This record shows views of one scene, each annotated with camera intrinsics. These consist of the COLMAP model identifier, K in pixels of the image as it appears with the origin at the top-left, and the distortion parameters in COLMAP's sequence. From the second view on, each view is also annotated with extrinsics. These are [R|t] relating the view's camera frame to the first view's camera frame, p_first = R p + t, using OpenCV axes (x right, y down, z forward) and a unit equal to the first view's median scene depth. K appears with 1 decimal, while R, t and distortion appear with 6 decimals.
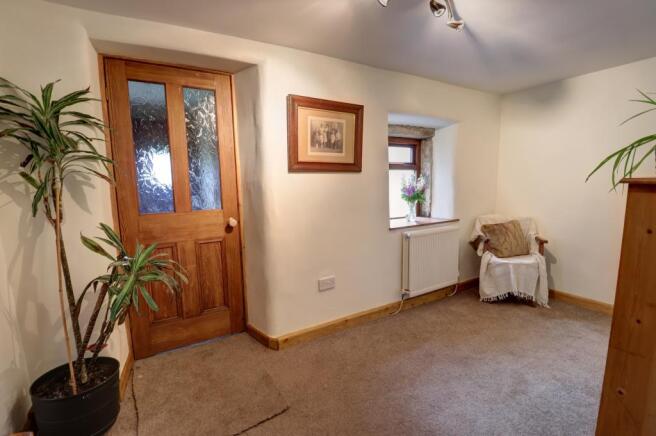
lens RADIAL K [[307.4, 0, 326.7], [0, 307.4, 216.9], [0, 0, 1]] dist [-0.004131, -0.002212]
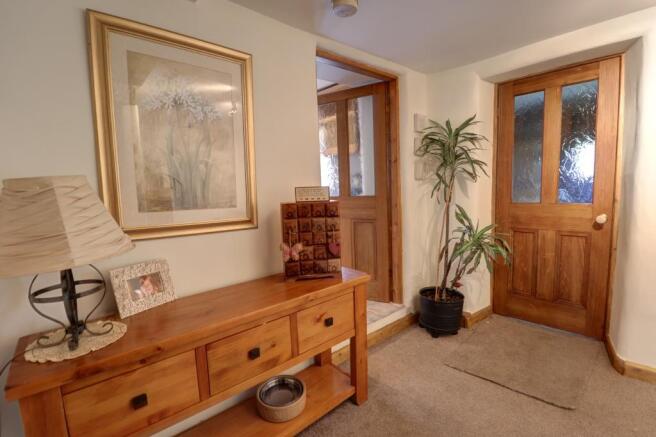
lens RADIAL K [[307.4, 0, 326.4], [0, 307.4, 216.3], [0, 0, 1]] dist [-0.004131, -0.002212]
pose [[0.198535, 0.115268, -0.973292, 0.446010], [-0.082599, 0.991495, 0.100576, -0.014554], [0.976607, 0.060425, 0.206367, 0.005113]]
